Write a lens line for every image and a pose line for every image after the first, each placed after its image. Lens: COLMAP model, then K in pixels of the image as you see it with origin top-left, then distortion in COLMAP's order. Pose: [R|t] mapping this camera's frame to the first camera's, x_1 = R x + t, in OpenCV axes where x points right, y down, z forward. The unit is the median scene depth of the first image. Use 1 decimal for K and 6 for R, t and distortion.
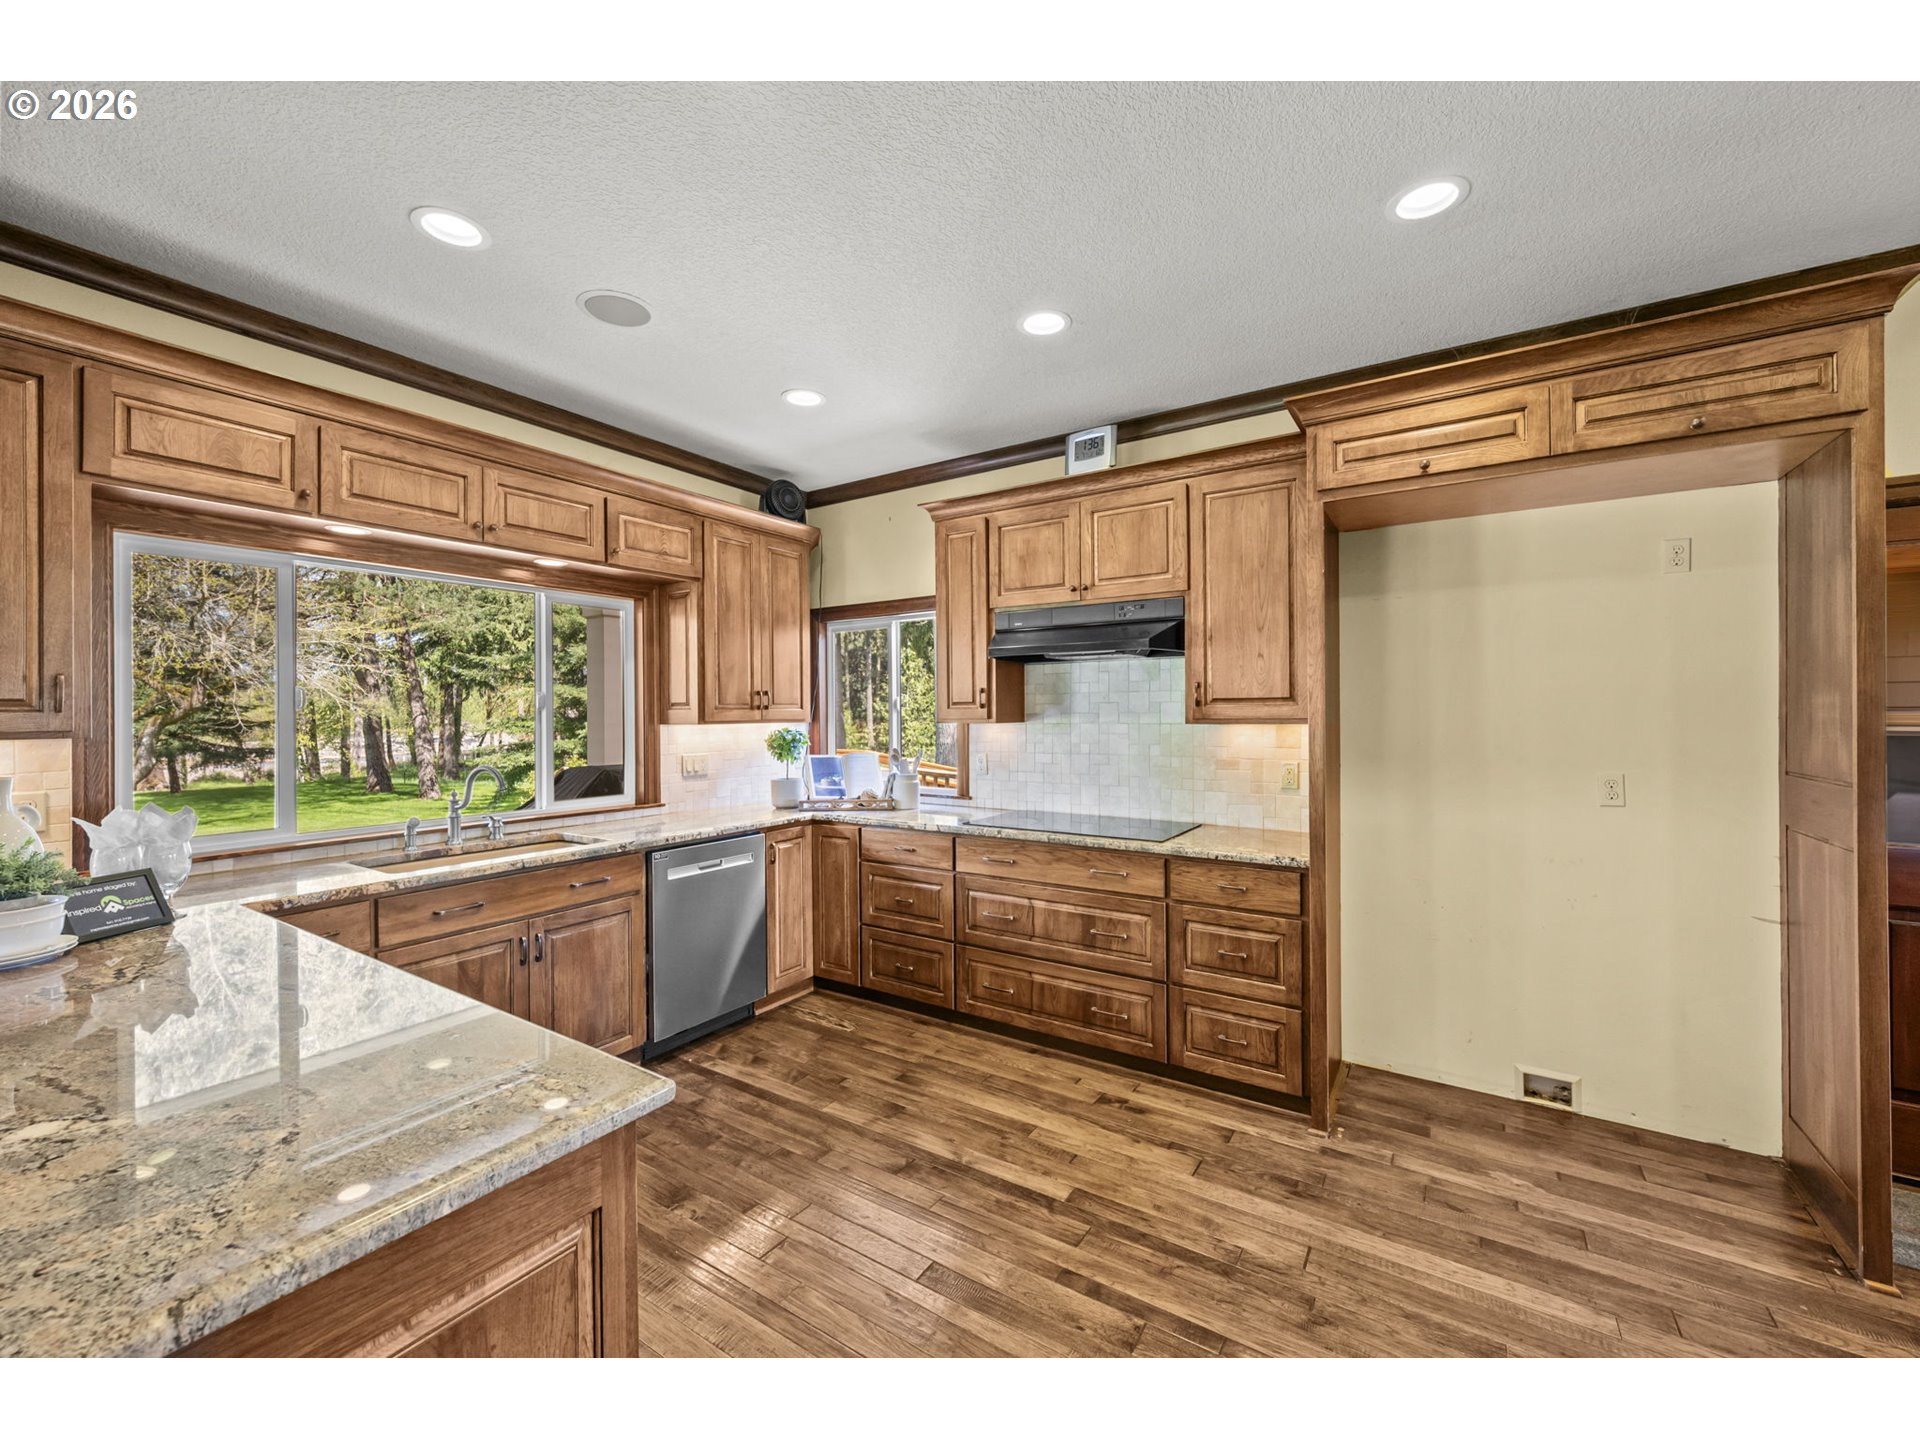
lens RADIAL K [[754.1, 0, 958.4], [0, 754.1, 710.2], [0, 0, 1]] dist [0.001890, -0.000473]
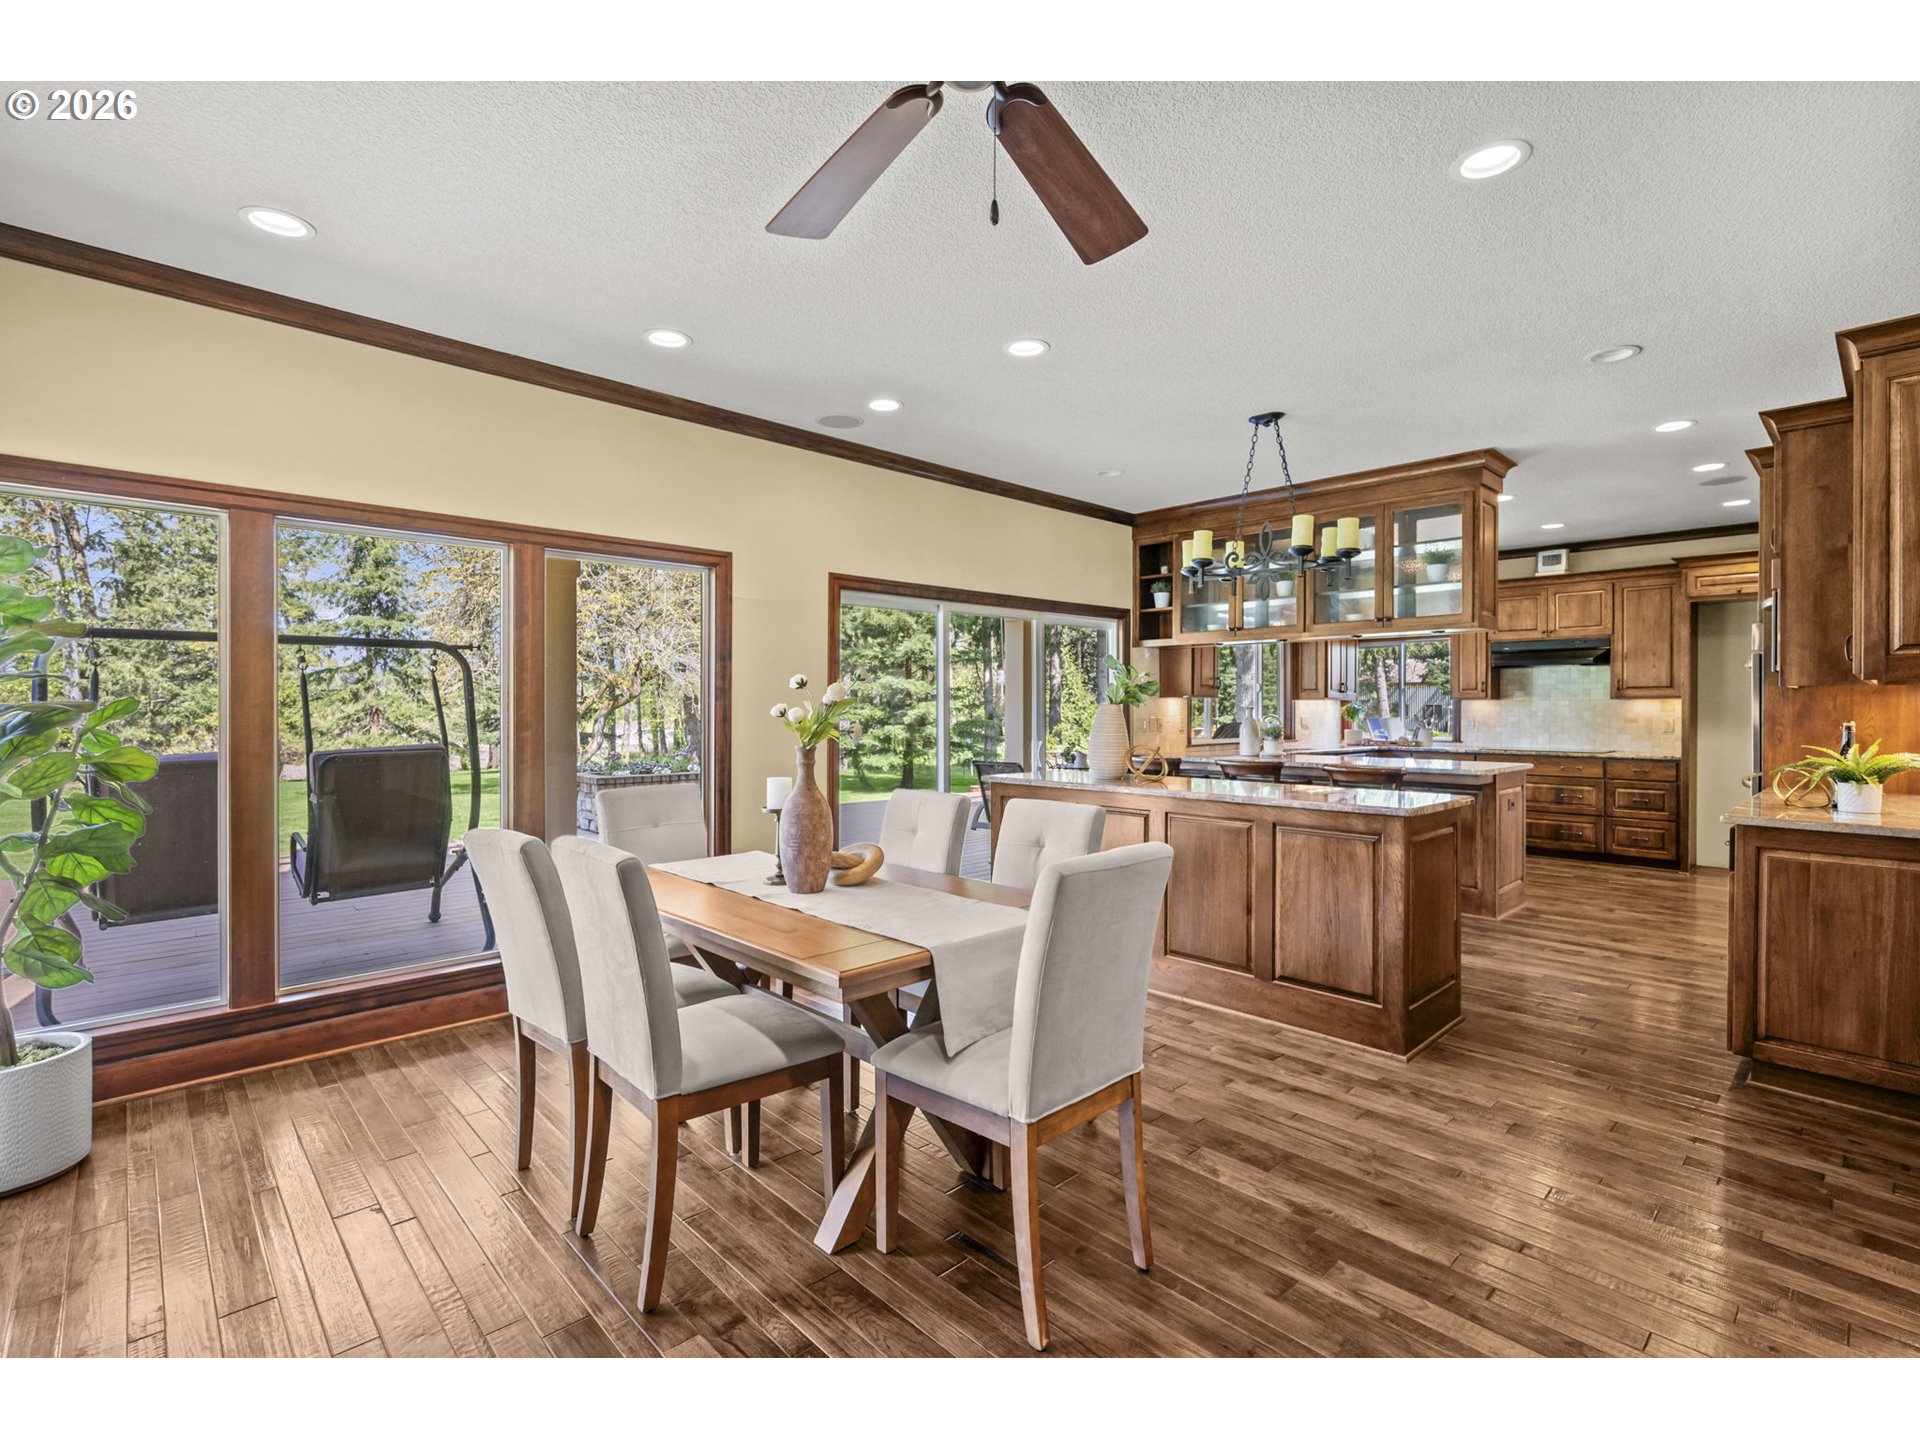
lens RADIAL K [[864.9, 0, 972.9], [0, 864.9, 710.6], [0, 0, 1]] dist [0.000944, 0.000004]
pose [[0.972123, 0.008289, -0.234326, -0.822510], [-0.006703, 0.999949, 0.007563, 0.042125], [0.234377, -0.005781, 0.972129, -1.674934]]
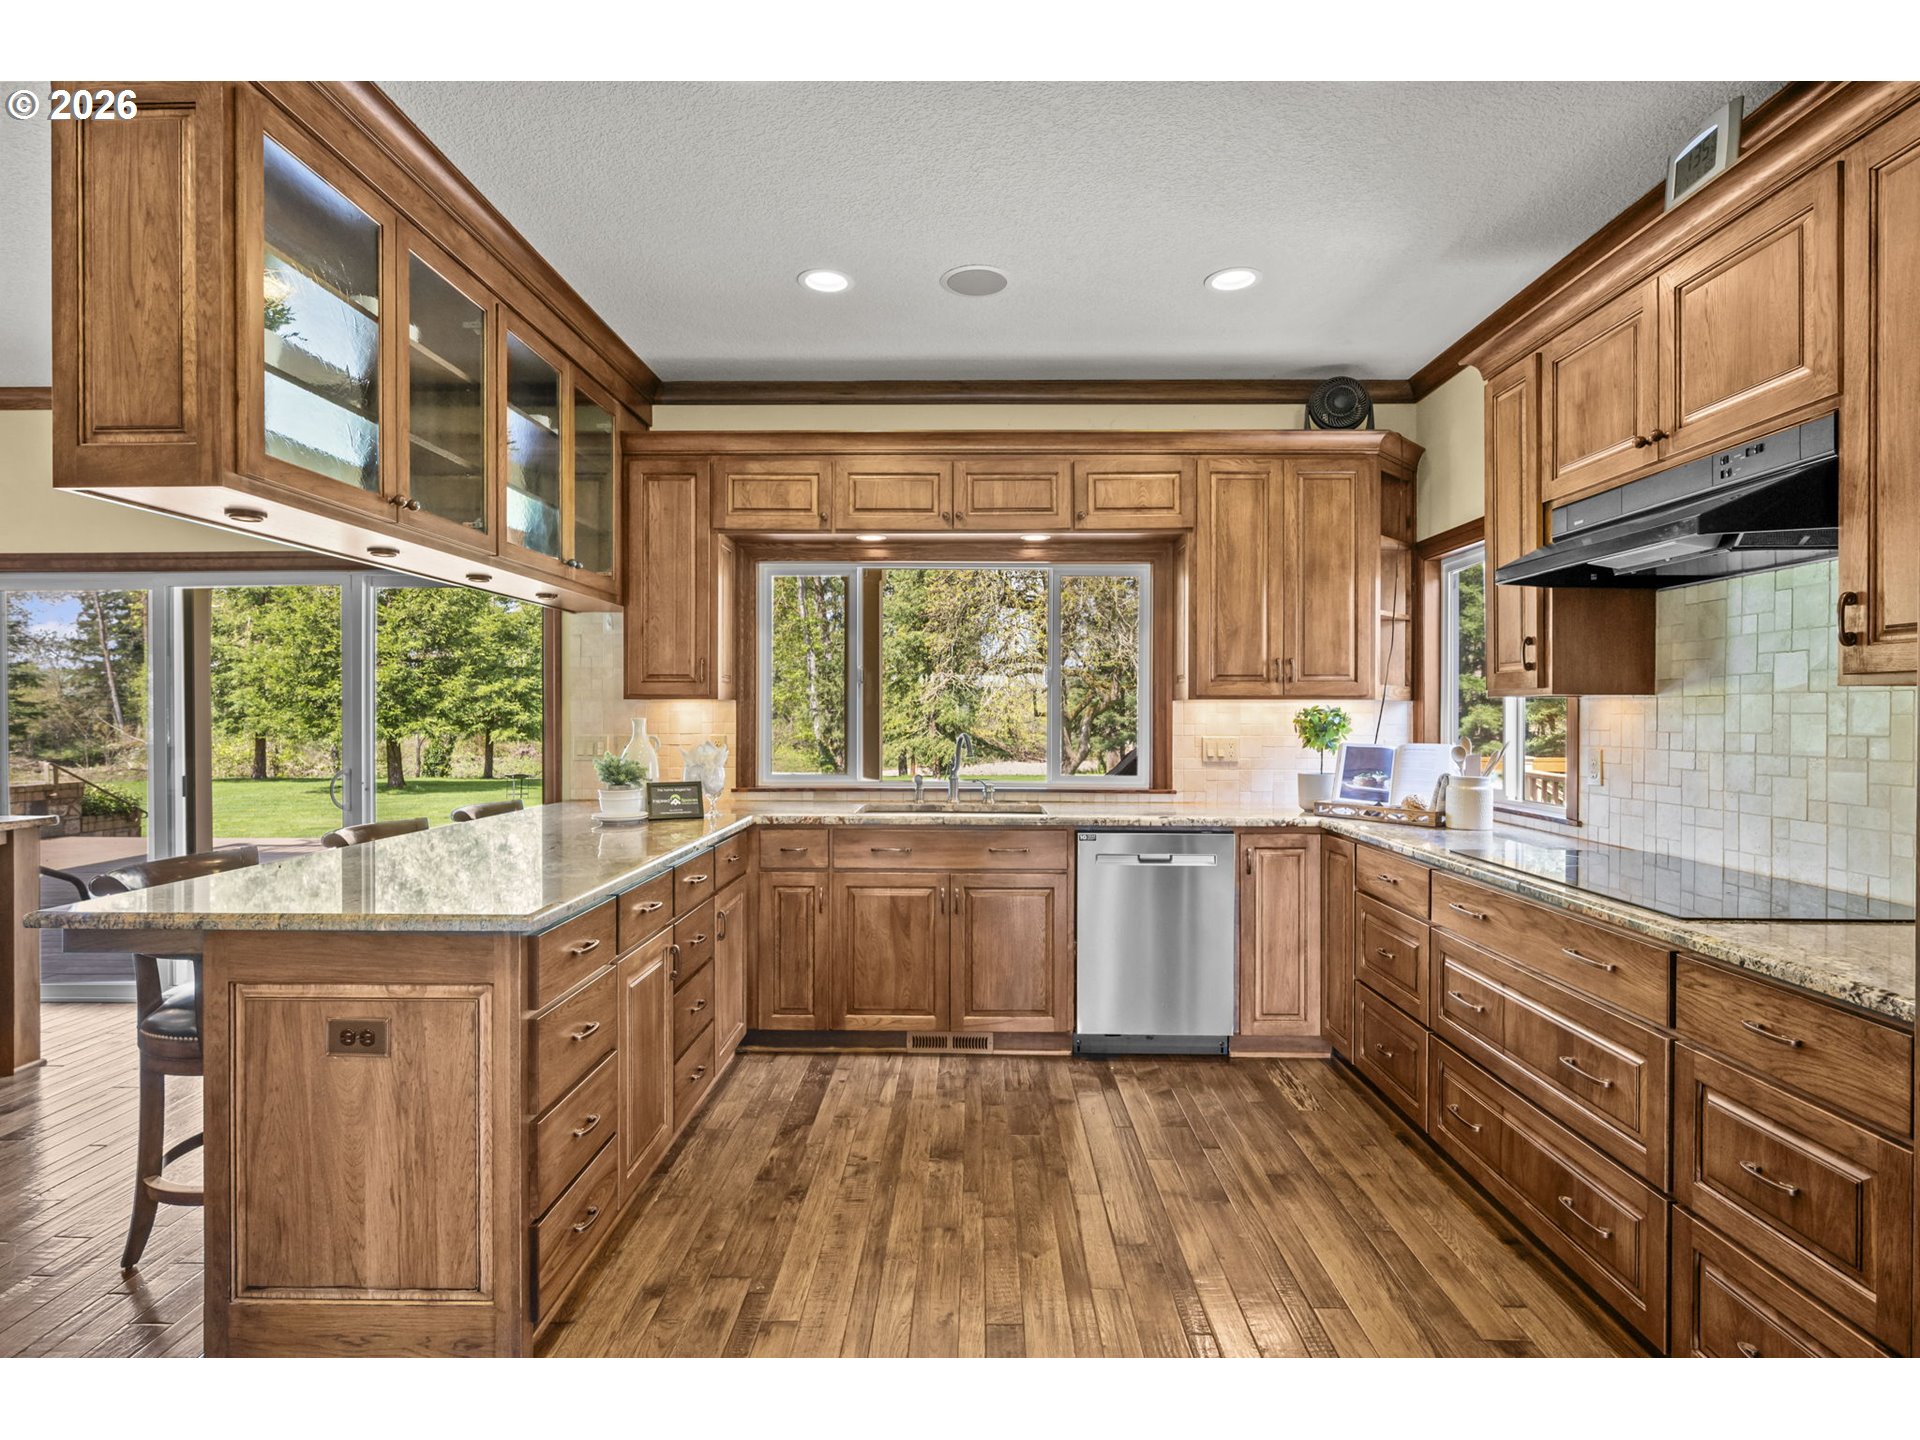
lens RADIAL K [[952.7, 0, 969.2], [0, 952.7, 717.6], [0, 0, 1]] dist [-0.001925, -0.000080]
pose [[0.539608, 0.010930, -0.841845, 0.496405], [-0.002748, 0.999933, 0.011221, 0.032070], [0.841912, -0.003742, 0.539602, 0.237787]]
